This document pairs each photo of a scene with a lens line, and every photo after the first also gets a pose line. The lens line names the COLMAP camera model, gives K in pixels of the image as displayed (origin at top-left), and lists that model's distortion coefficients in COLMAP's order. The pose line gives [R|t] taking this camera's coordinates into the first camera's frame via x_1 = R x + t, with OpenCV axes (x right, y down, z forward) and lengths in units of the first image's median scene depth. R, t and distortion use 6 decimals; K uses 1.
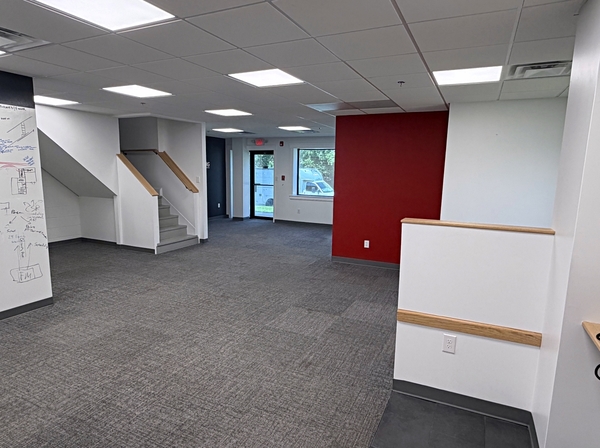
lens RADIAL K [[369.7, 0, 299.2], [0, 369.7, 225.4], [0, 0, 1]] dist [0.002329, 0.002448]
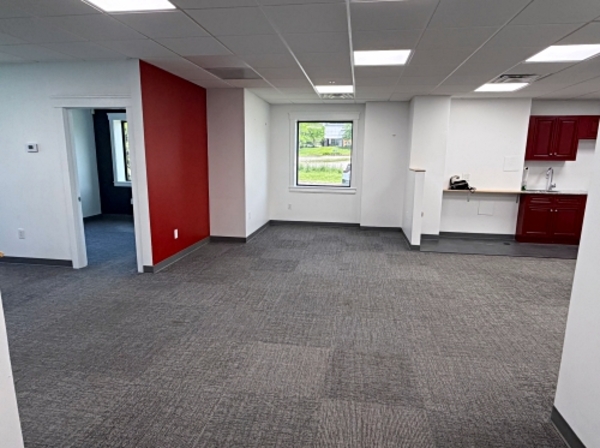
lens RADIAL K [[369.7, 0, 299.9], [0, 369.7, 226.0], [0, 0, 1]] dist [0.002329, 0.002448]
pose [[-0.291801, -0.200700, 0.935185, -1.224055], [0.123586, 0.961630, 0.244937, -0.246335], [-0.948461, 0.187049, -0.255801, 1.748682]]
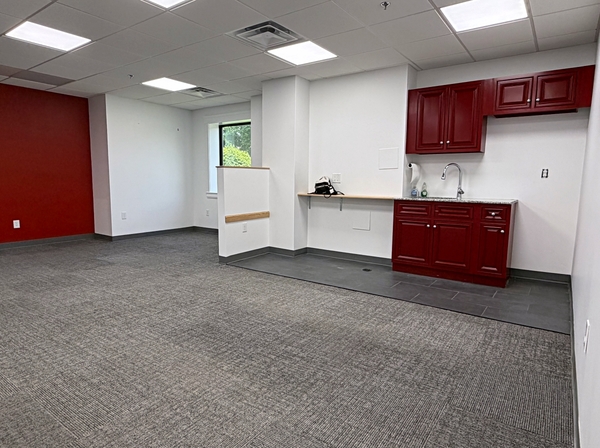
lens RADIAL K [[369.7, 0, 296.6], [0, 369.7, 223.8], [0, 0, 1]] dist [0.002329, 0.002448]
pose [[0.177558, -0.140097, 0.974087, -1.112466], [0.143207, 0.982957, 0.115269, 0.080631], [-0.973635, 0.119029, 0.194595, 0.242886]]
